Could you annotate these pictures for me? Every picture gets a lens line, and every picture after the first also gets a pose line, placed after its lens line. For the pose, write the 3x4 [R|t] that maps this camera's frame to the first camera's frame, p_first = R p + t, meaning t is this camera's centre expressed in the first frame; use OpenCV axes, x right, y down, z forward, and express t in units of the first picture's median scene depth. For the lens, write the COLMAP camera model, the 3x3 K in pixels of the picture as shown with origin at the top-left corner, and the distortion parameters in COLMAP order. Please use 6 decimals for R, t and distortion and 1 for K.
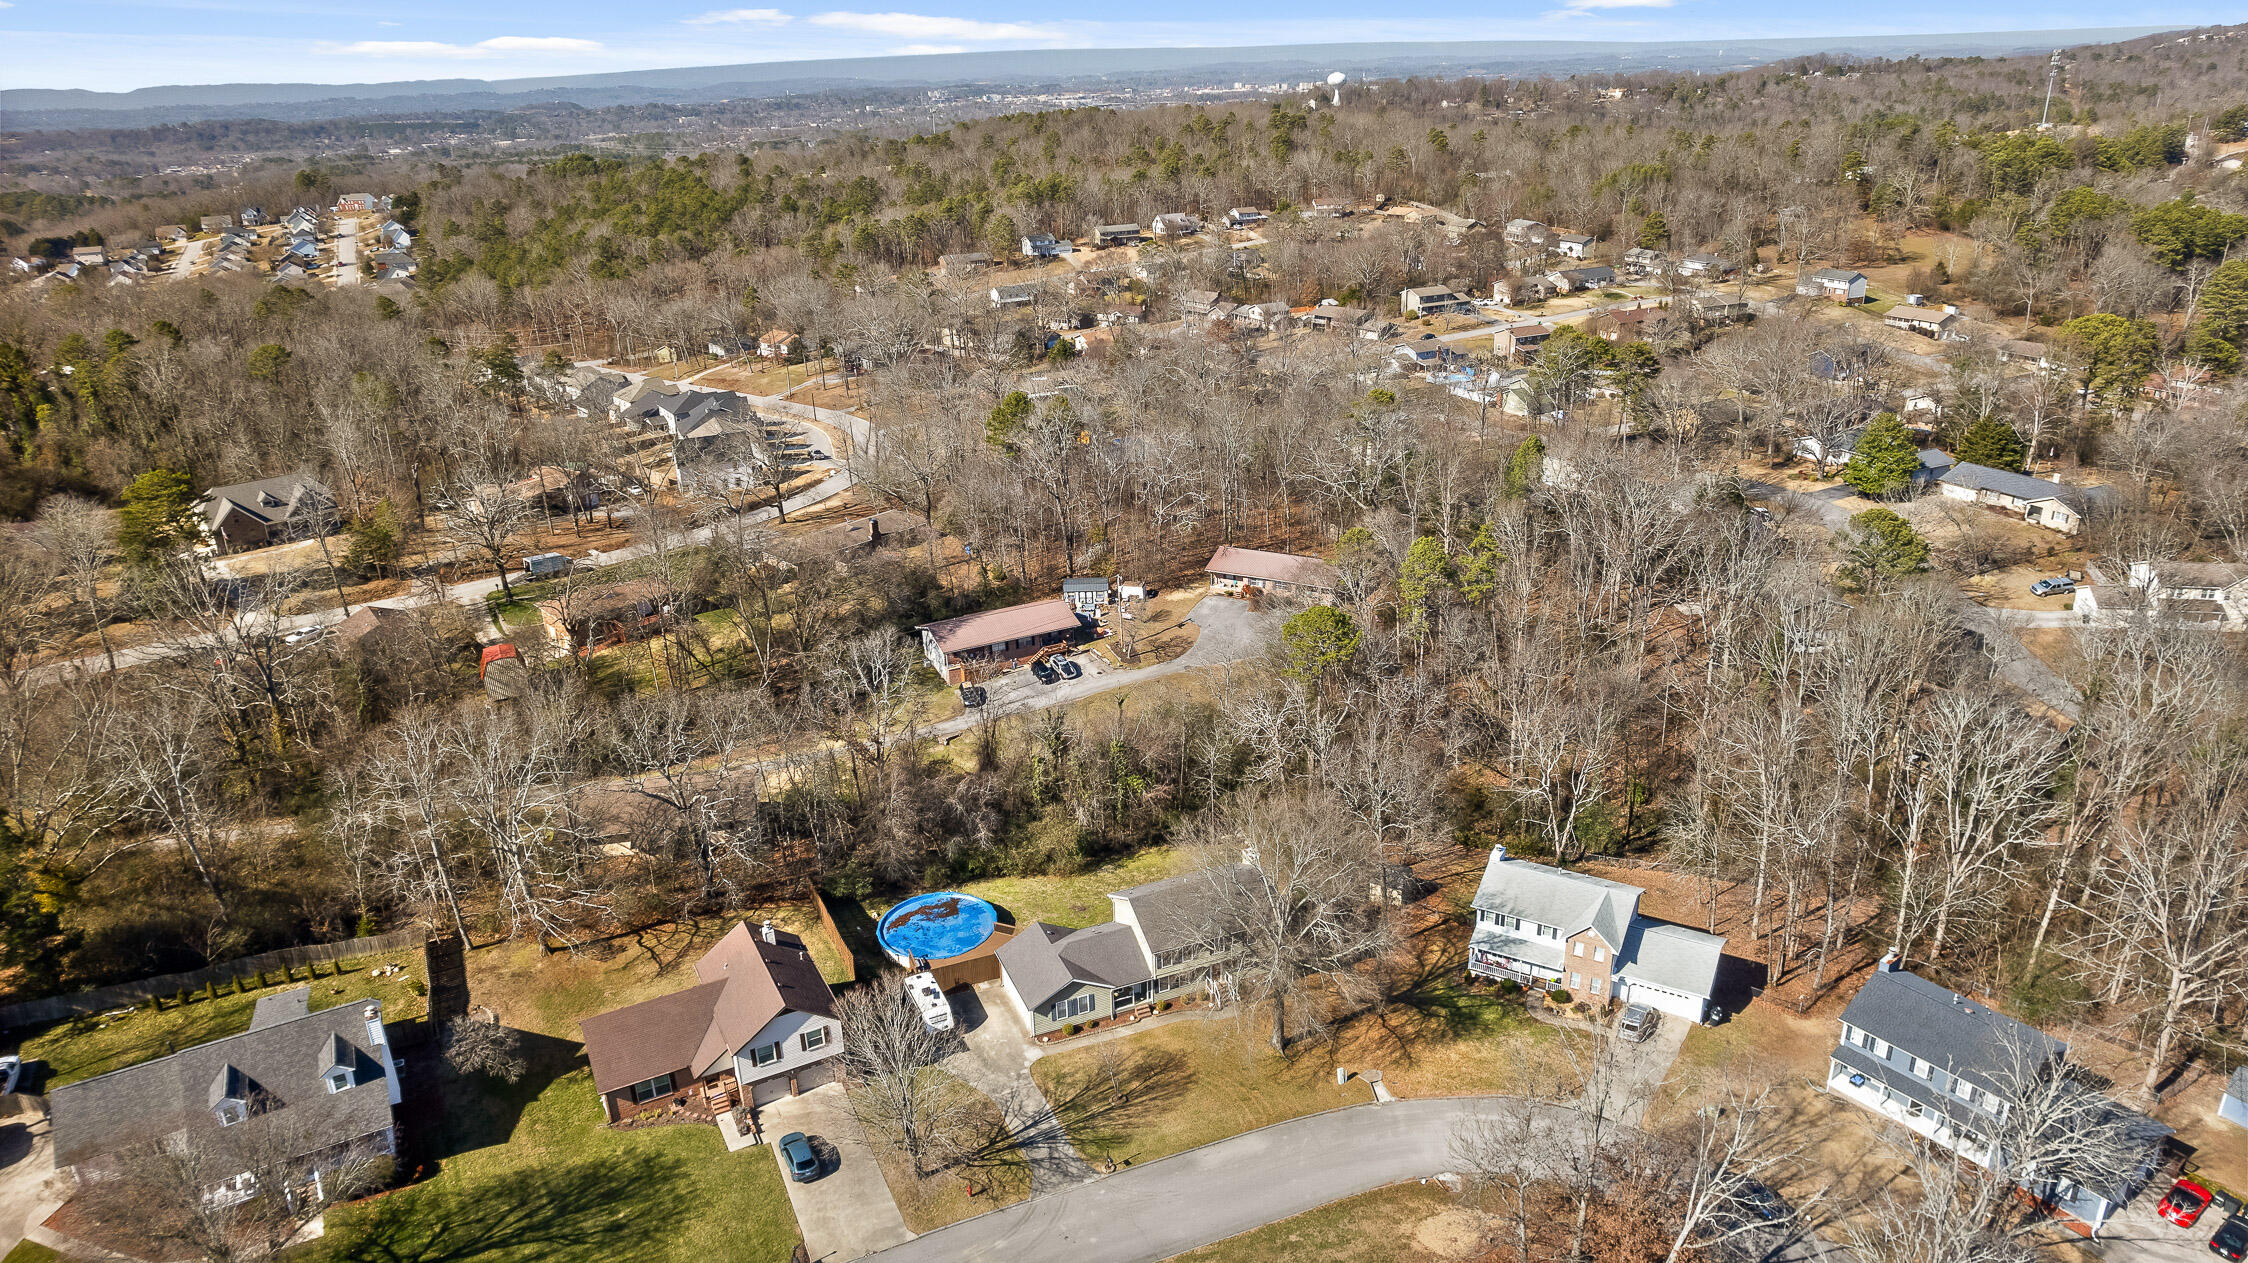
lens RADIAL K [[1441.9, 0, 1134.9], [0, 1441.9, 634.8], [0, 0, 1]] dist [-0.070457, 0.061221]
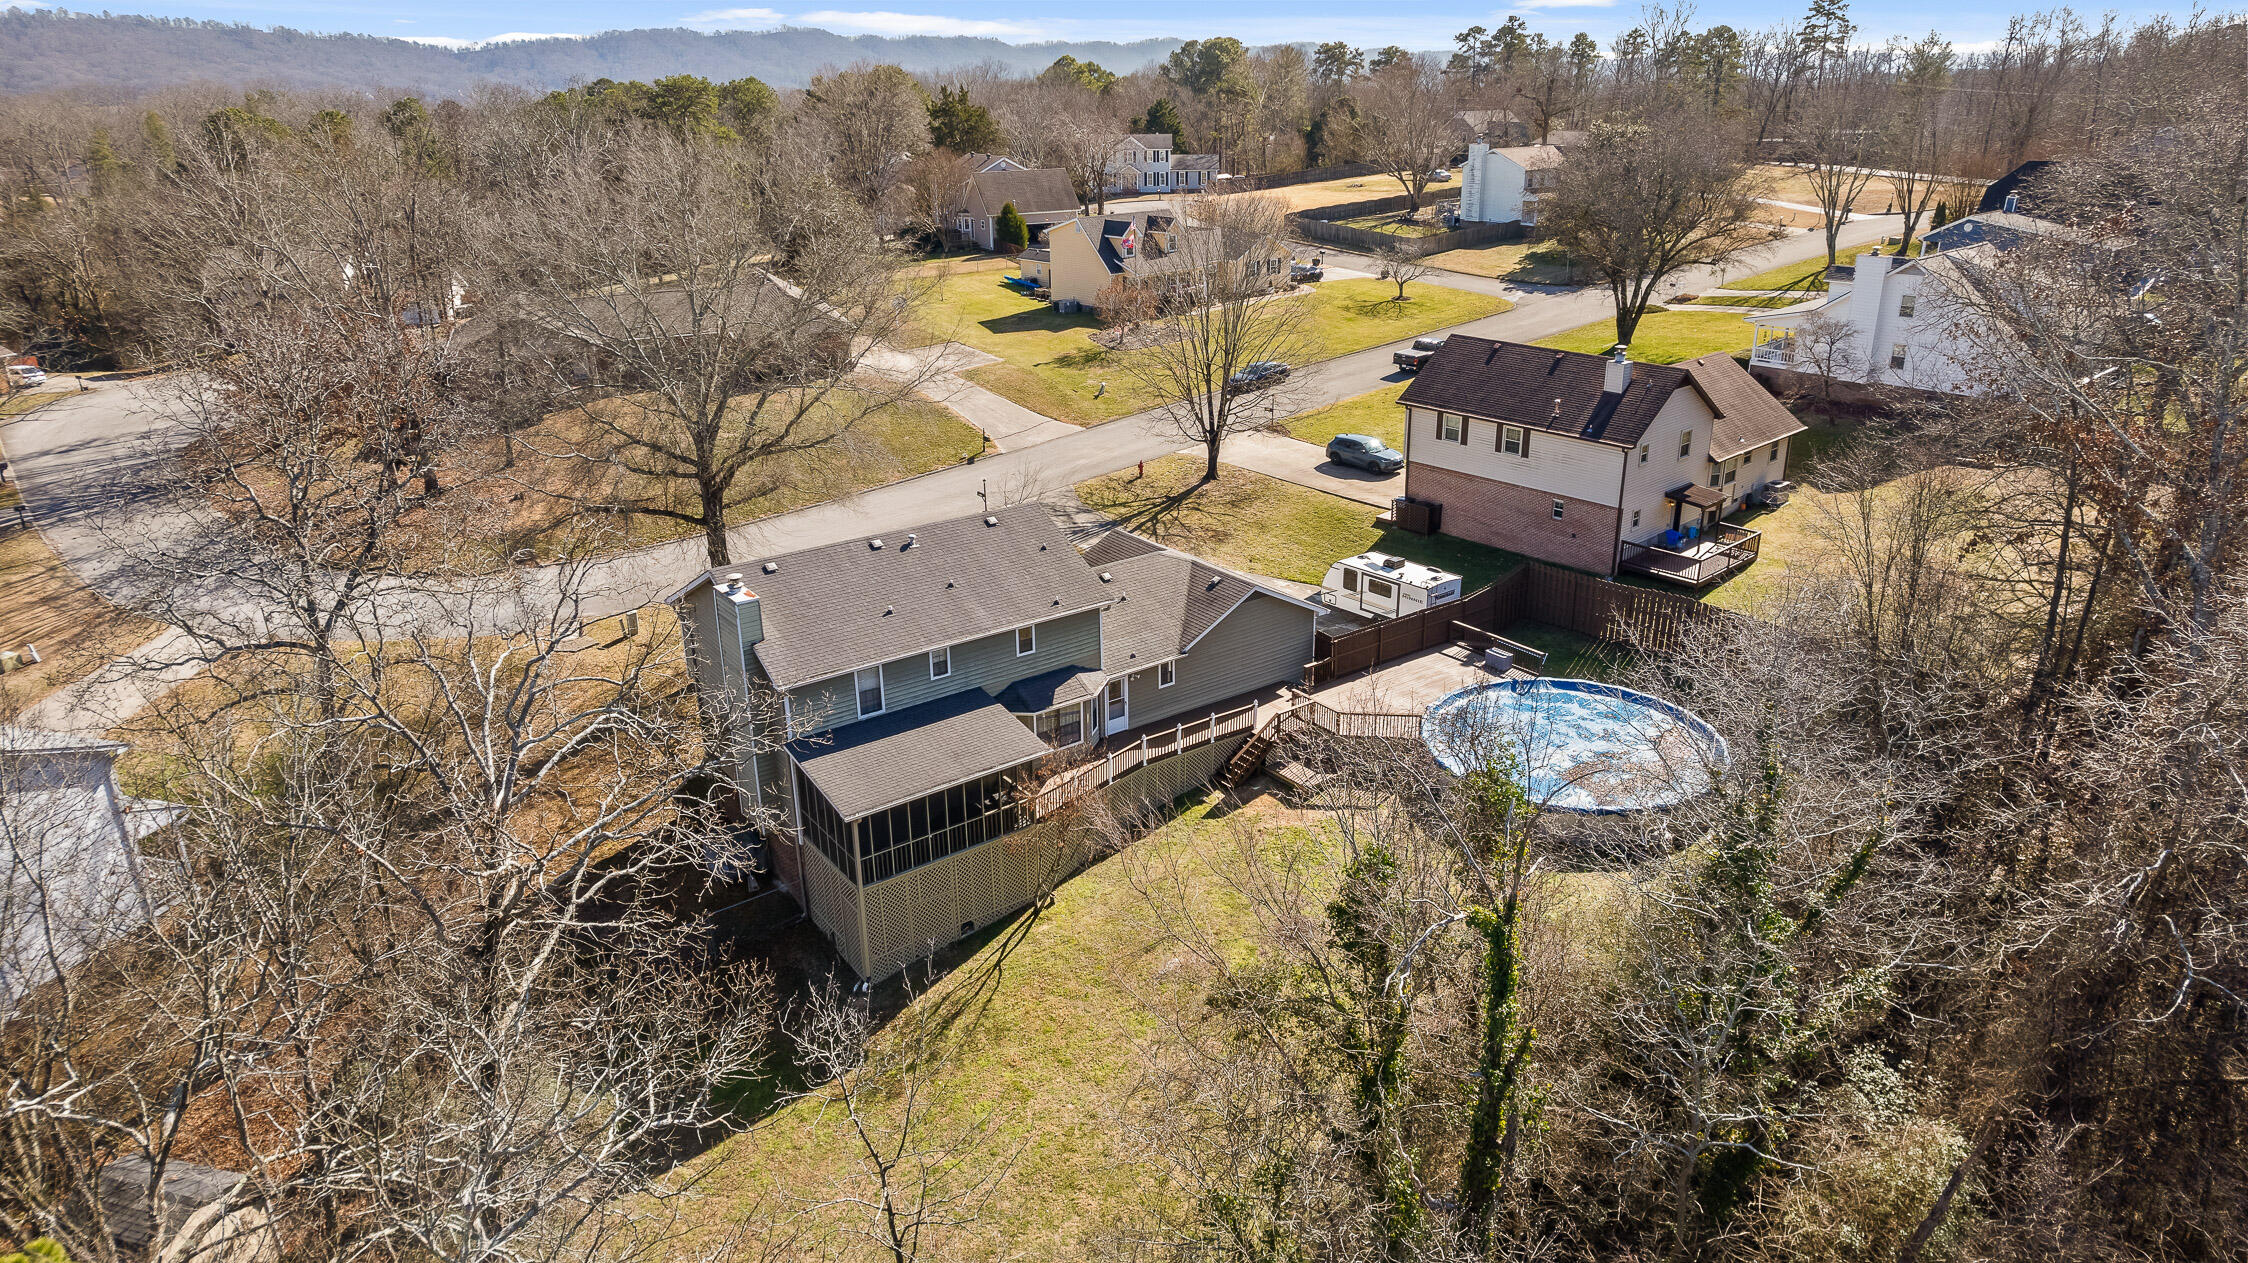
lens RADIAL K [[1441.9, 0, 1125.7], [0, 1441.9, 635.9], [0, 0, 1]] dist [-0.070457, 0.061221]
pose [[-0.968711, 0.130243, -0.211271, 0.064943], [-0.050649, 0.729589, 0.682008, -0.086845], [0.242968, 0.671369, -0.700164, 1.288734]]
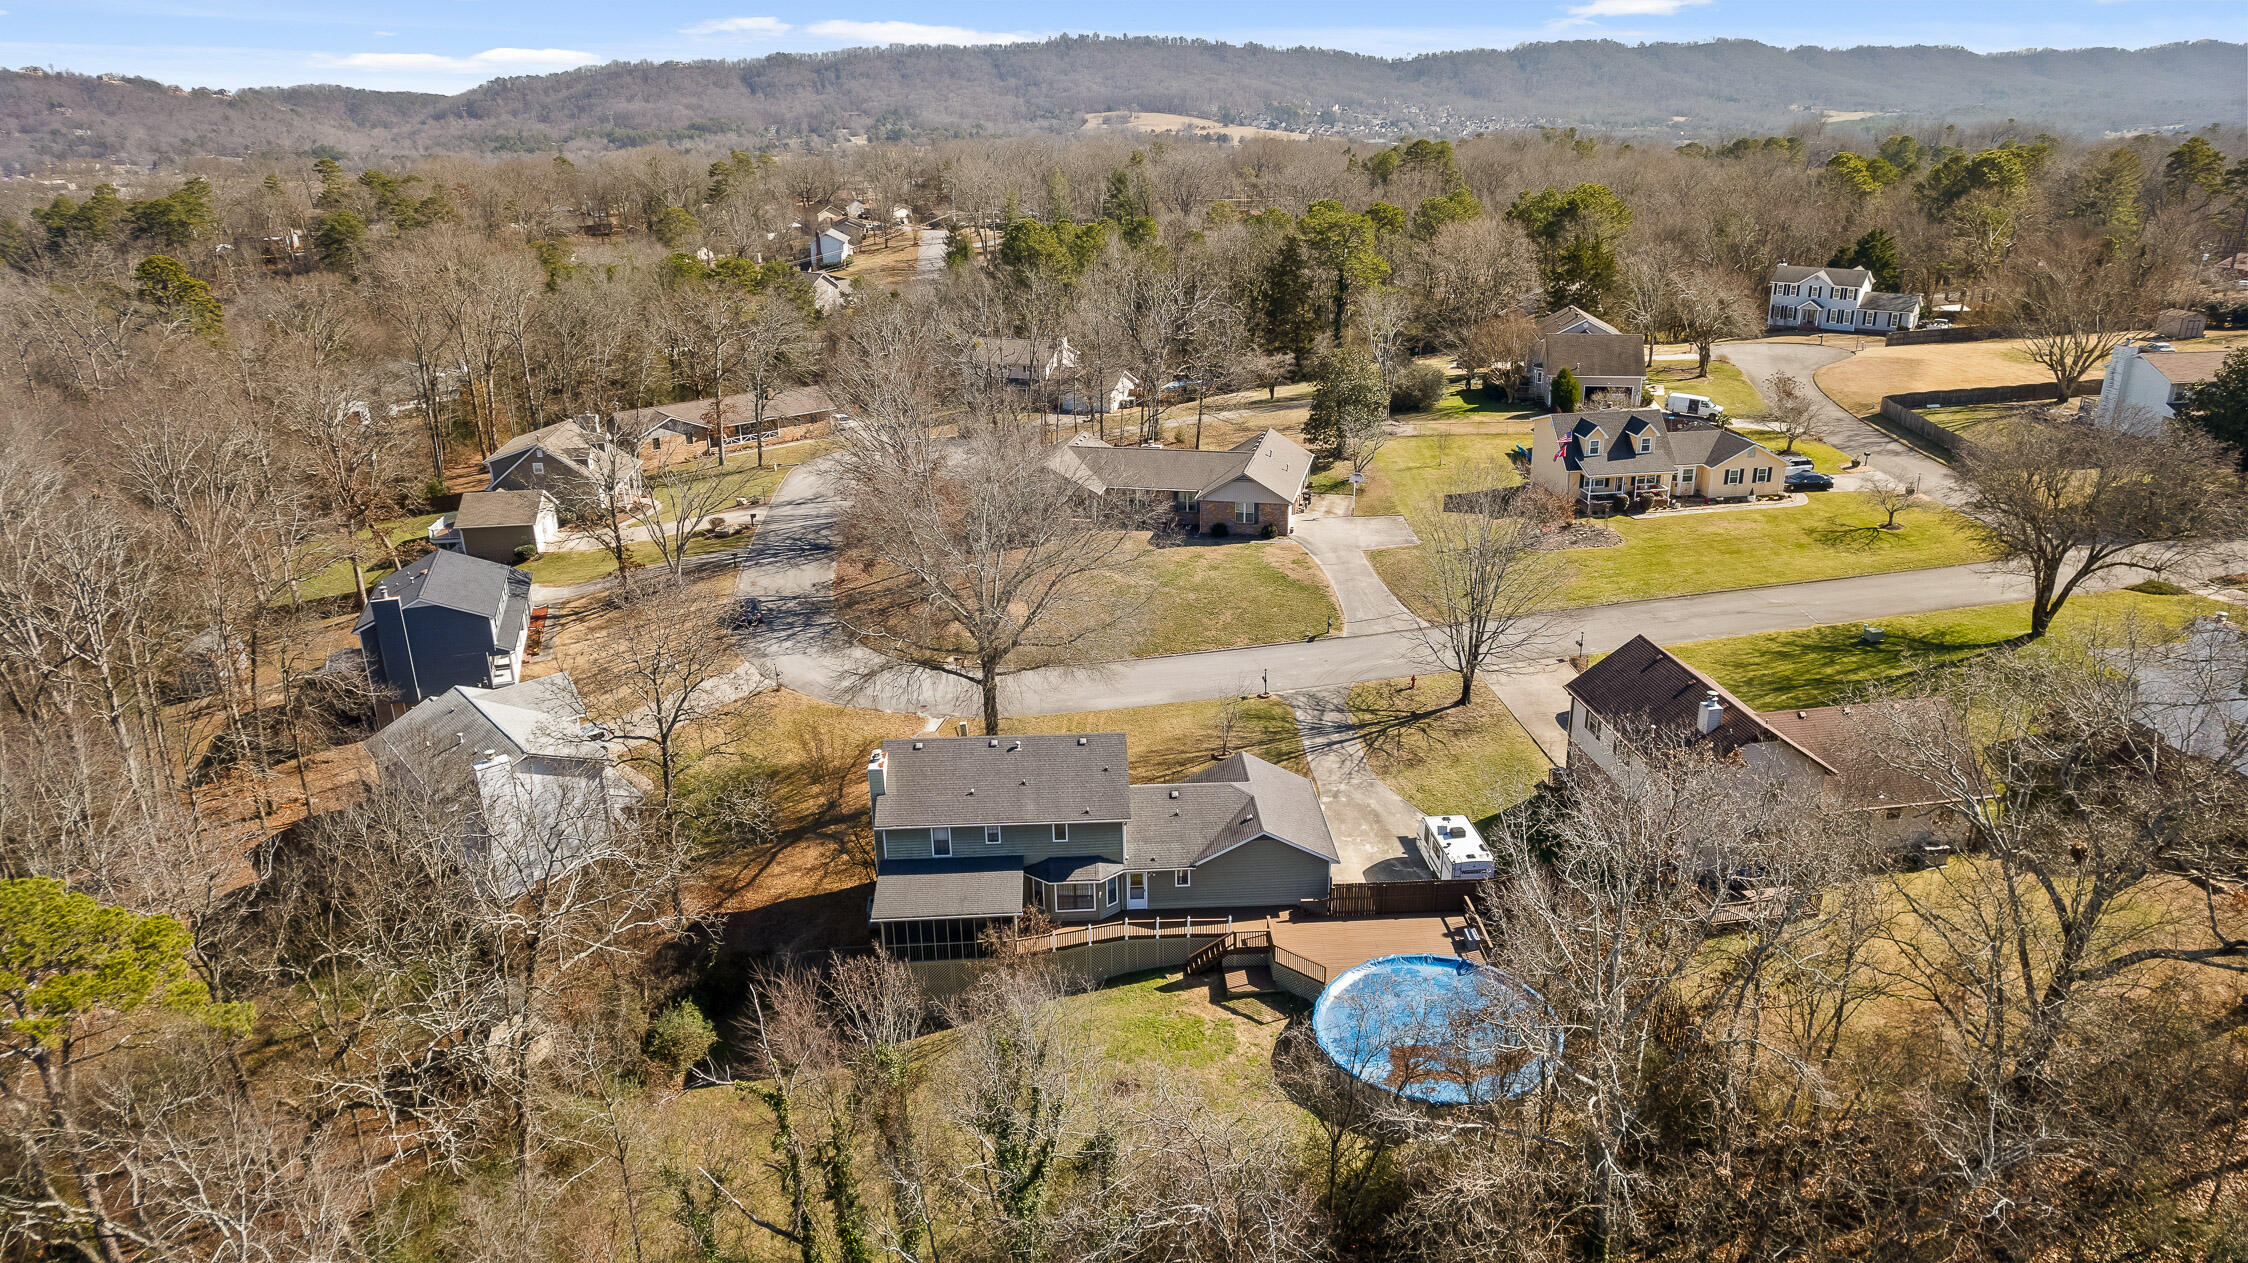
lens RADIAL K [[1441.9, 0, 1123.6], [0, 1441.9, 622.7], [0, 0, 1]] dist [-0.070457, 0.061221]
pose [[-0.940049, -0.074564, 0.332789, -0.198625], [0.167264, 0.749581, 0.640431, -0.240536], [-0.297206, 0.657700, -0.692170, 1.341119]]
